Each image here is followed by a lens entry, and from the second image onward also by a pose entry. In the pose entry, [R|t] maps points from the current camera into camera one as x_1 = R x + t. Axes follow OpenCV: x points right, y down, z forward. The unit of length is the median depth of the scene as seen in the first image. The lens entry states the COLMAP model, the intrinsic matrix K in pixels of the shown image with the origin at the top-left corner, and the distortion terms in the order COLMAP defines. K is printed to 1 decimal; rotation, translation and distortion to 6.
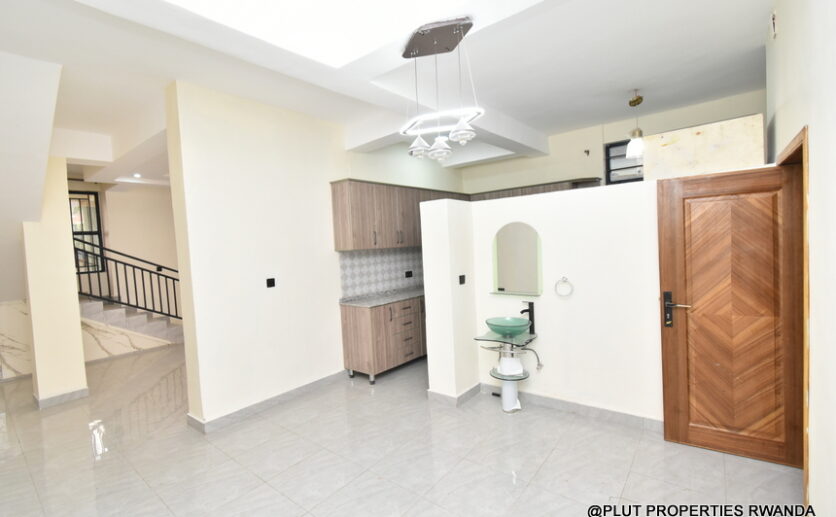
lens RADIAL K [[398.5, 0, 418.0], [0, 398.5, 258.5], [0, 0, 1]] dist [0.000007, -0.000026]
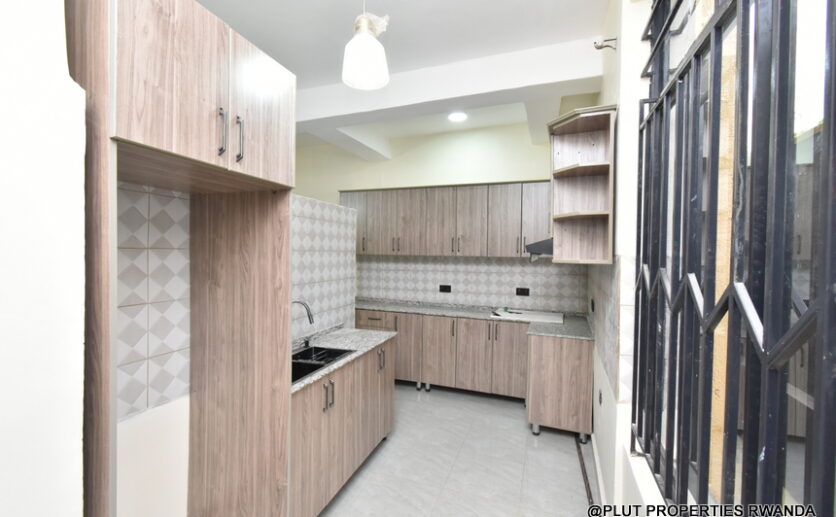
lens RADIAL K [[339.1, 0, 418.0], [0, 339.1, 258.5], [0, 0, 1]] dist [-0.000593, -0.000064]
pose [[0.330043, 0.073840, -0.941074, 0.656029], [-0.065000, 0.996347, 0.055381, -0.062138], [0.941725, 0.042892, 0.333637, 0.713321]]
